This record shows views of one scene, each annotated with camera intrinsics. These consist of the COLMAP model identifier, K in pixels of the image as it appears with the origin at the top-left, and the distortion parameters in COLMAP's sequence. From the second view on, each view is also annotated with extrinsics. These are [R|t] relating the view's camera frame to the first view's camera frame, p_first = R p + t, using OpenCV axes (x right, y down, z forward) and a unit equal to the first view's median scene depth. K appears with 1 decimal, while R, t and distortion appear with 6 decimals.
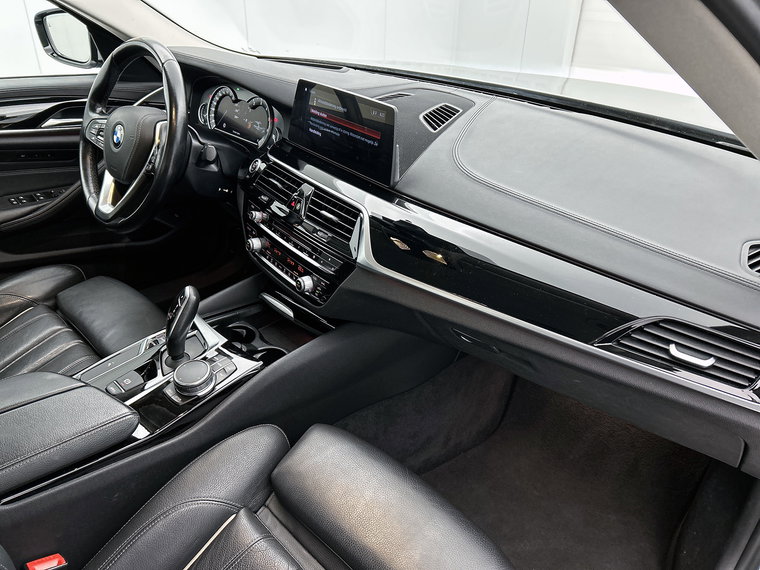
lens RADIAL K [[557.7, 0, 380.6], [0, 557.7, 287.5], [0, 0, 1]] dist [-0.012939, 0.004021]
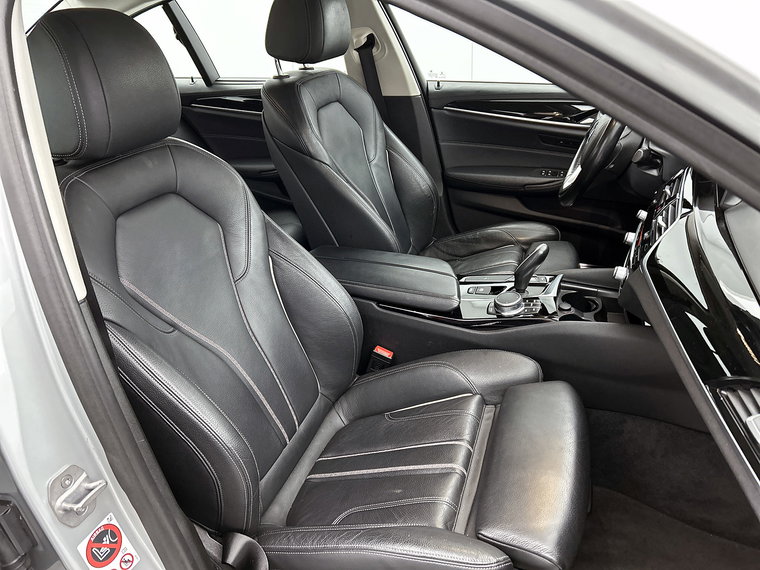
lens RADIAL K [[557.7, 0, 379.8], [0, 557.7, 283.0], [0, 0, 1]] dist [-0.012939, 0.004021]
pose [[0.430395, 0.340096, -0.836119, 0.500928], [-0.363580, 0.913155, 0.184276, -0.015711], [0.826178, 0.224684, 0.516670, 0.014603]]
